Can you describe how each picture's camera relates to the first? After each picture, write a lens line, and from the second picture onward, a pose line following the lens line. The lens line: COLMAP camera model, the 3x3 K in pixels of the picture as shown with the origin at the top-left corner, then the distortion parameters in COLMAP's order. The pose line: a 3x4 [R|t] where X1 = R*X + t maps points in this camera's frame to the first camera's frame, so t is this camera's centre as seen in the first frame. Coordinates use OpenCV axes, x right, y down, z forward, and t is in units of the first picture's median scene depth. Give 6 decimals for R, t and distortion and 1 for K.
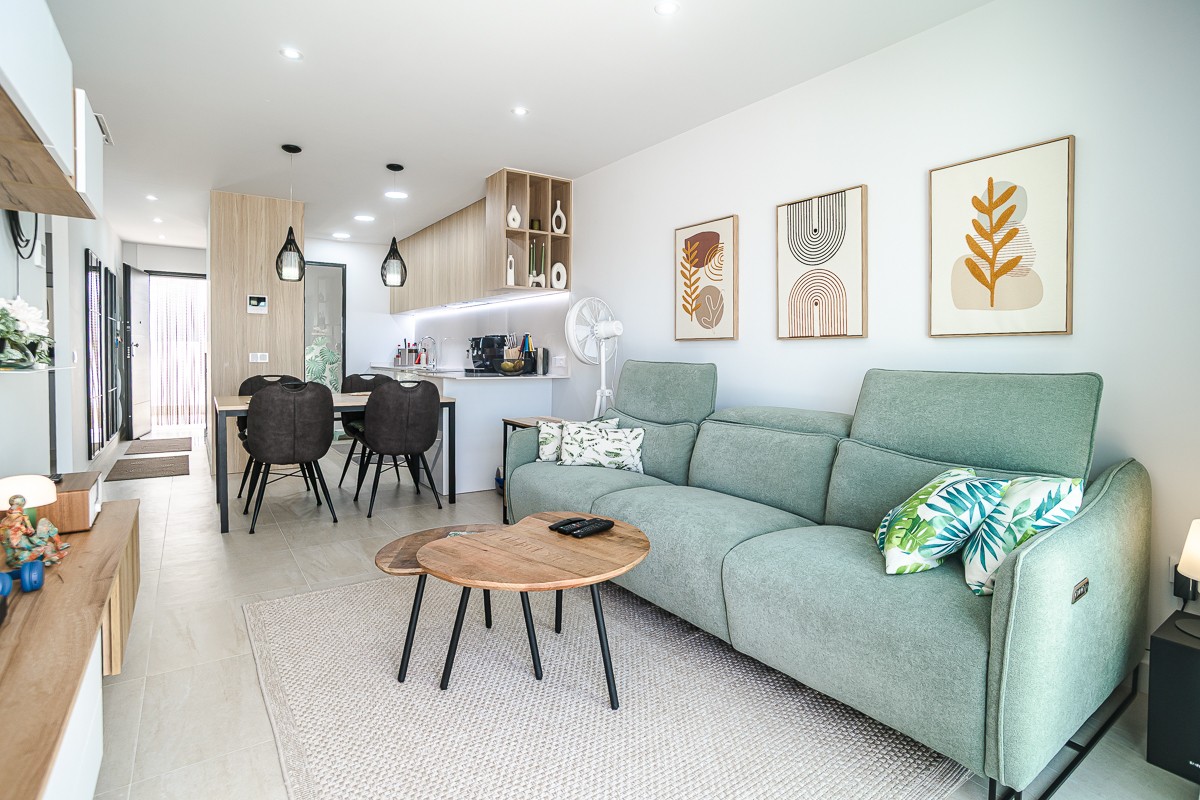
lens RADIAL K [[599.0, 0, 624.4], [0, 599.0, 374.8], [0, 0, 1]] dist [-0.069082, 0.035092]
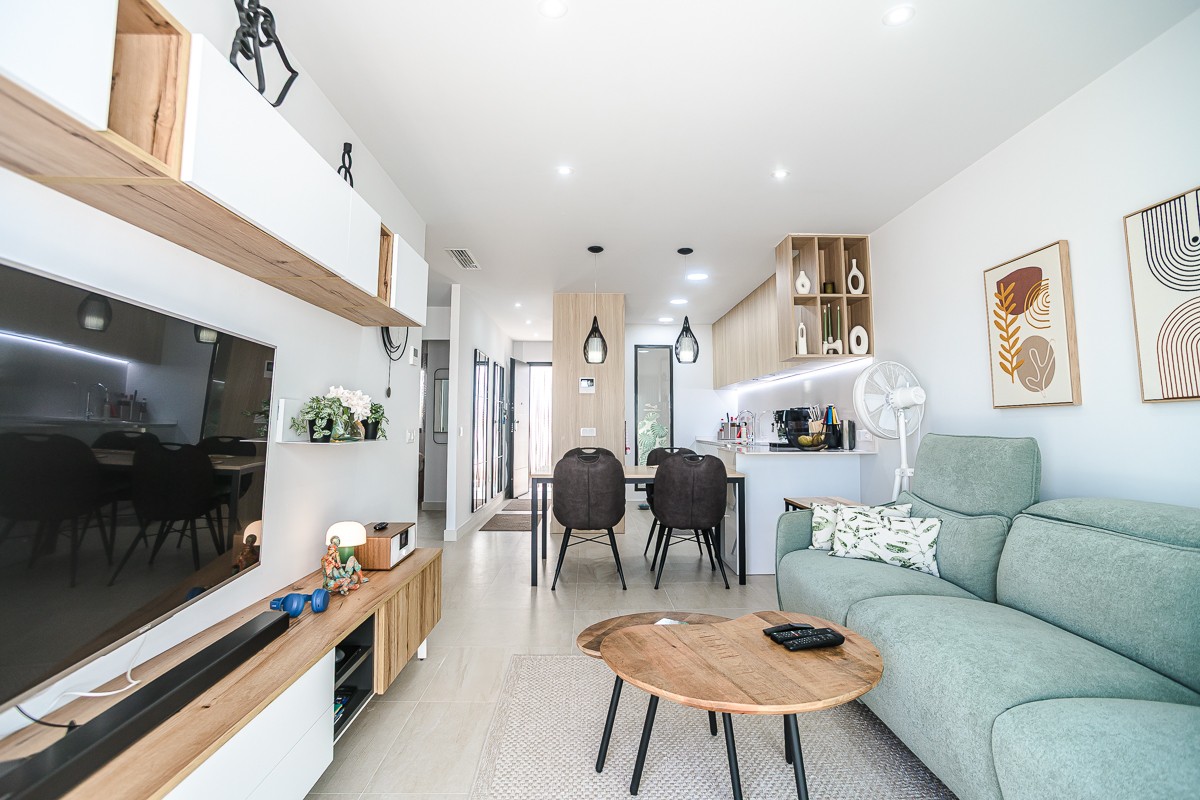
lens RADIAL K [[599.0, 0, 622.4], [0, 599.0, 373.7], [0, 0, 1]] dist [-0.069082, 0.035092]
pose [[0.831331, -0.056603, -0.552888, 0.115334], [-0.012227, 0.992697, -0.120015, -0.003871], [0.555644, 0.106532, 0.824567, 0.088557]]
